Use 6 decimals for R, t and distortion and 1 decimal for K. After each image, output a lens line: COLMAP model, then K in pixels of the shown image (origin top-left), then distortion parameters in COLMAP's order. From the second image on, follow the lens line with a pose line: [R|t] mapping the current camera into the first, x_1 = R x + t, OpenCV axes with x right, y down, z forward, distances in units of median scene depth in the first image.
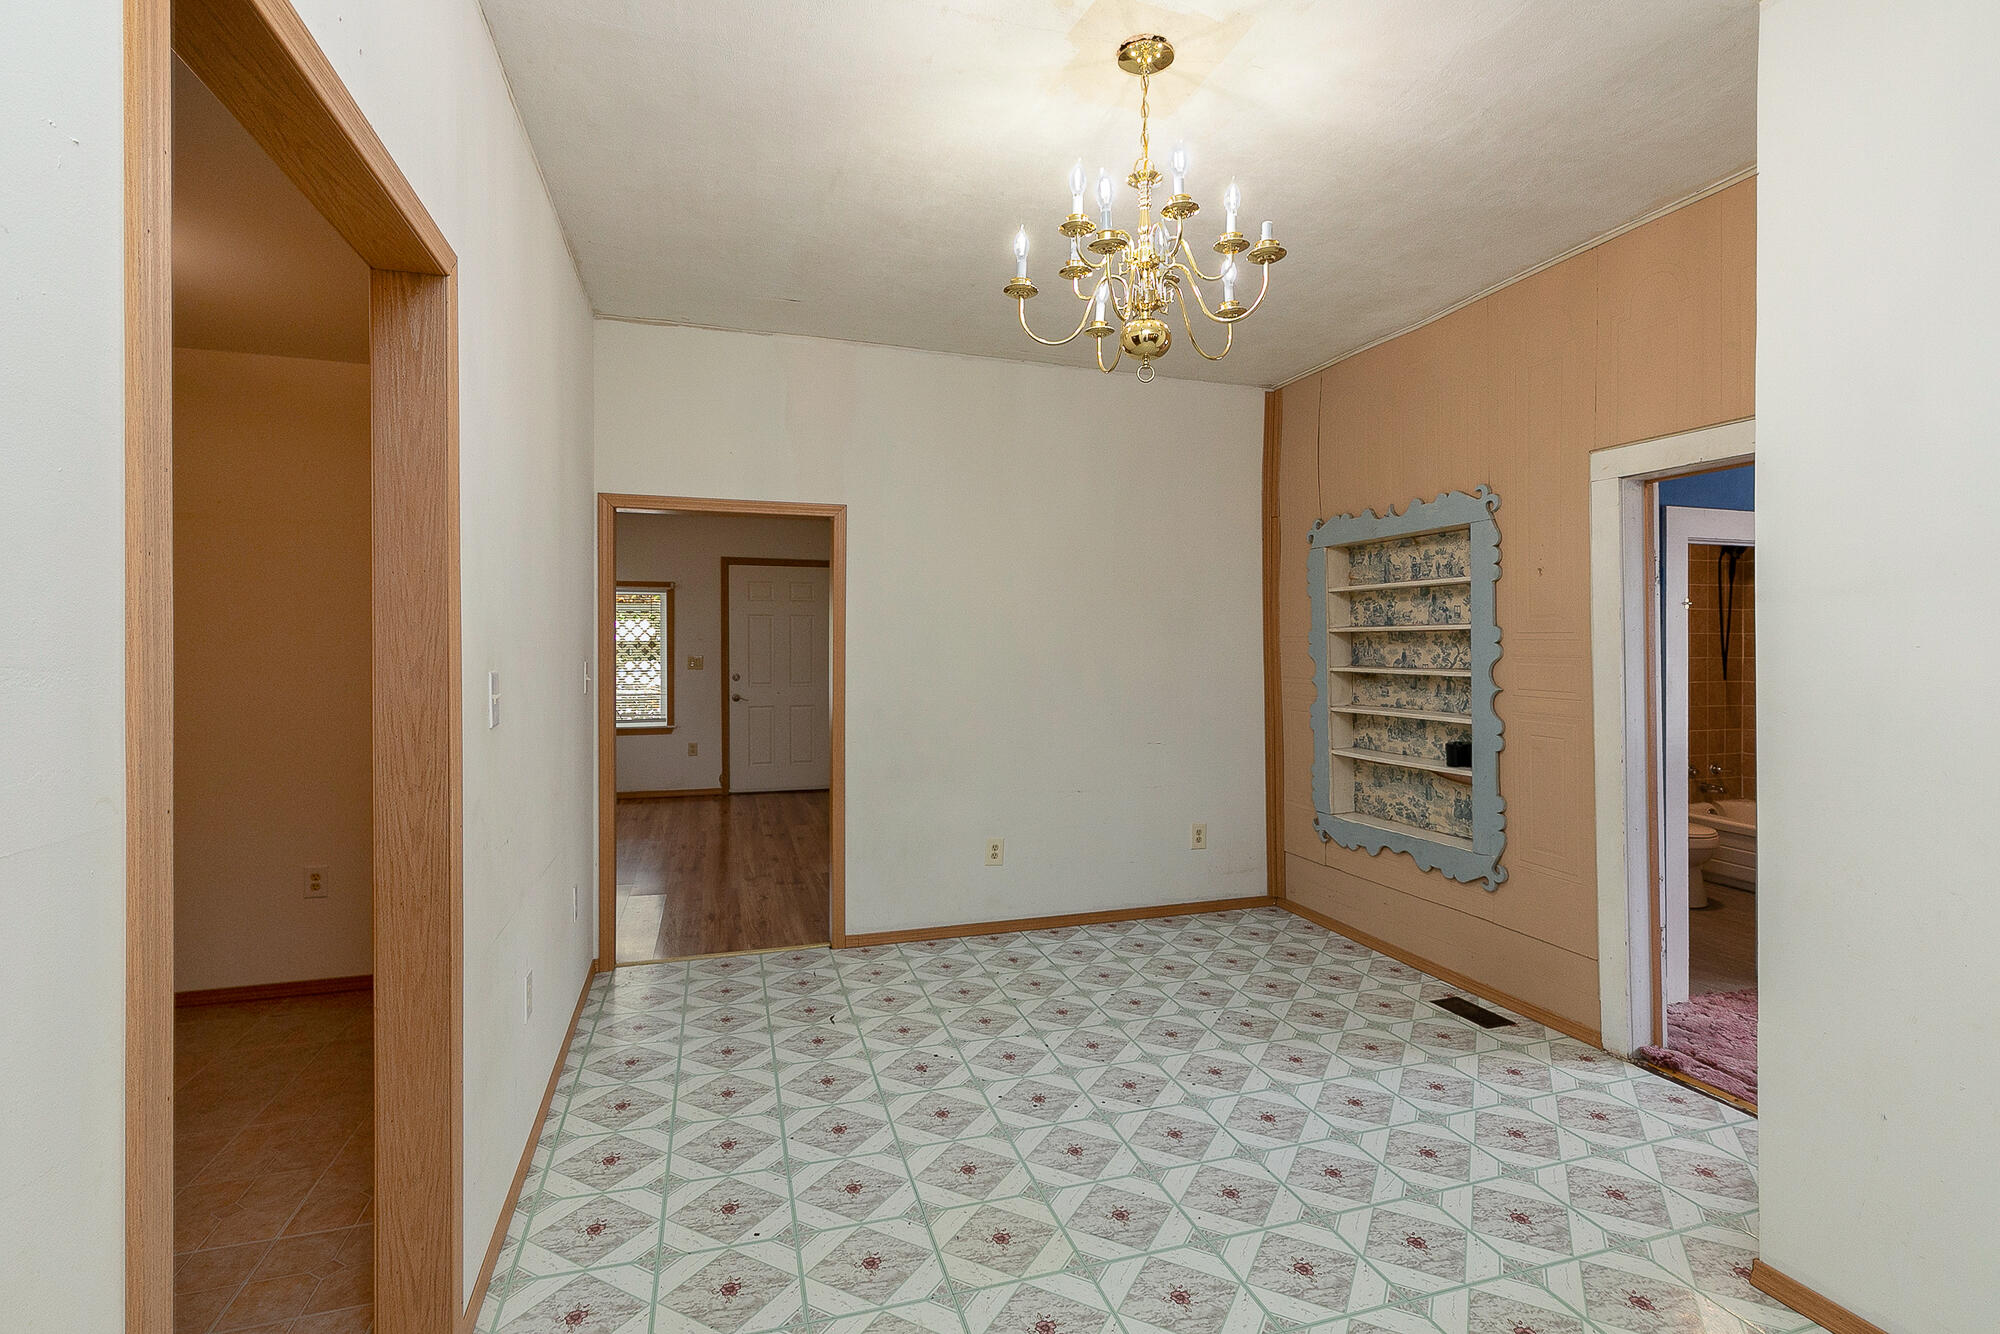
lens RADIAL K [[912.8, 0, 1005.6], [0, 912.8, 661.4], [0, 0, 1]] dist [0.000684, -0.000260]
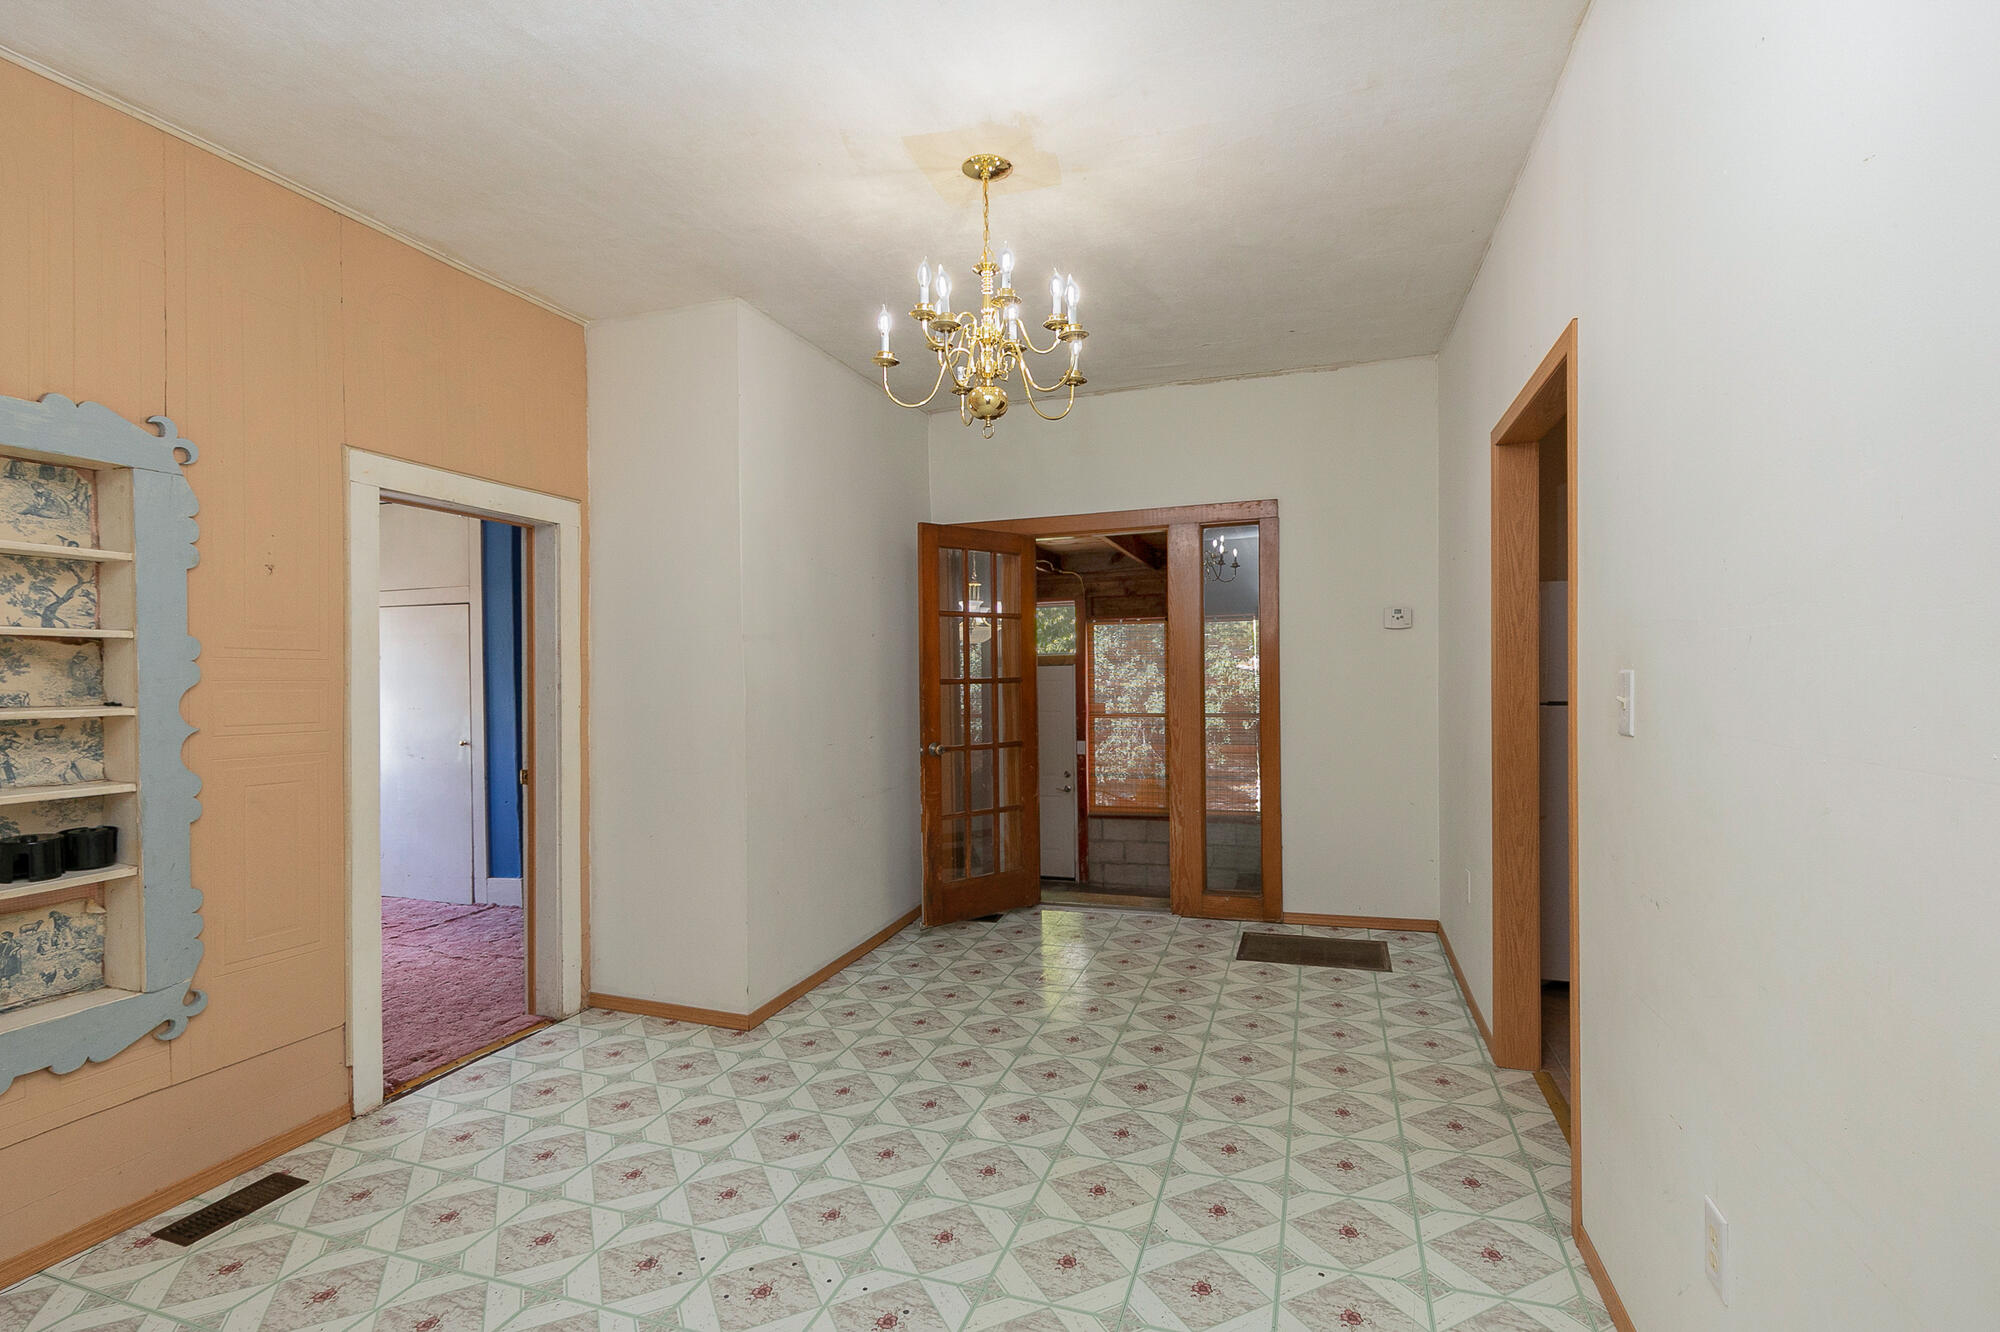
lens RADIAL K [[912.8, 0, 1005.6], [0, 912.8, 660.4], [0, 0, 1]] dist [0.000684, -0.000260]
pose [[-0.803763, 0.020352, 0.594601, -0.399832], [0.024109, 0.999708, -0.001627, -0.006898], [-0.594460, 0.013028, -0.804019, 1.332575]]
